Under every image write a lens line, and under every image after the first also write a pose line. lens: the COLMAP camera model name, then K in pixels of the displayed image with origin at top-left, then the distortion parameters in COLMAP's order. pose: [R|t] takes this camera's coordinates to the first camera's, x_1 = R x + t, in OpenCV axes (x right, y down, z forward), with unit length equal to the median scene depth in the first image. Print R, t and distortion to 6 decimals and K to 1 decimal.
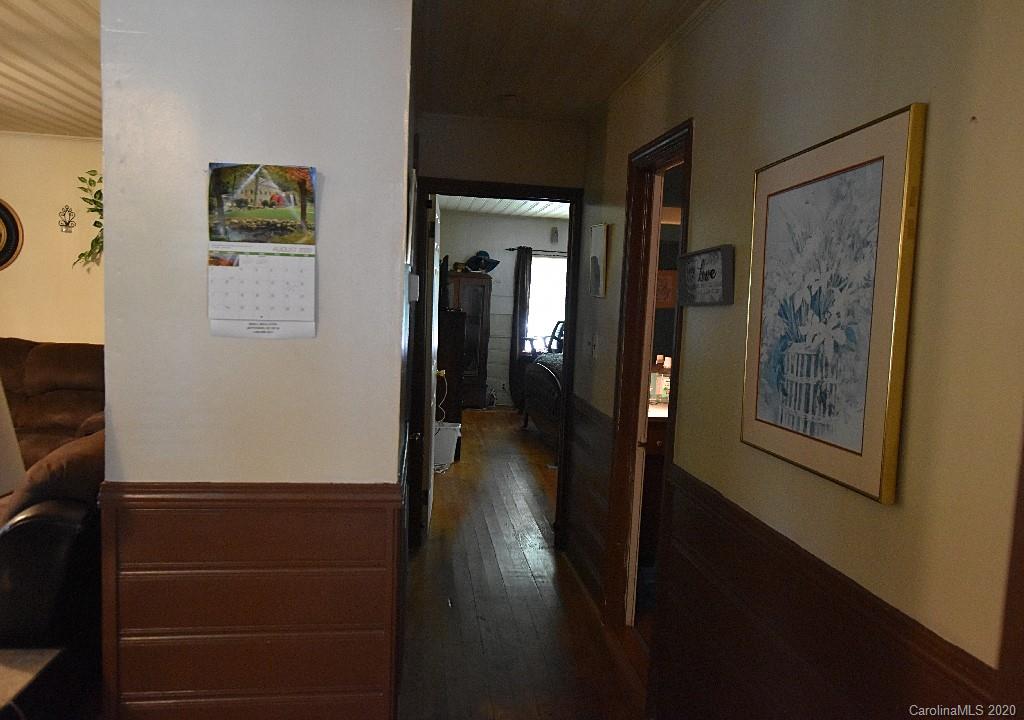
lens RADIAL K [[724.4, 0, 512.0], [0, 724.4, 360.0], [0, 0, 1]] dist [-0.006048, 0.002723]
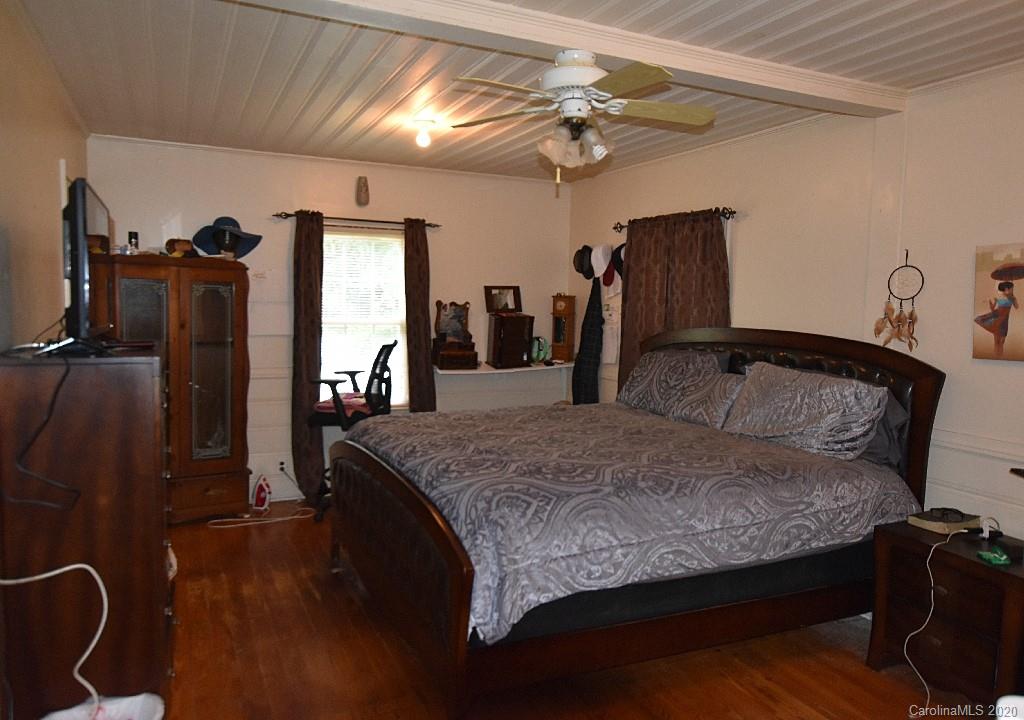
lens RADIAL K [[724.4, 0, 512.0], [0, 724.4, 360.0], [0, 0, 1]] dist [-0.006048, 0.002723]
pose [[0.961262, -0.050755, 0.270922, 0.010665], [0.053793, 0.998545, -0.003795, -0.033642], [-0.270336, 0.018222, 0.962594, 0.435274]]
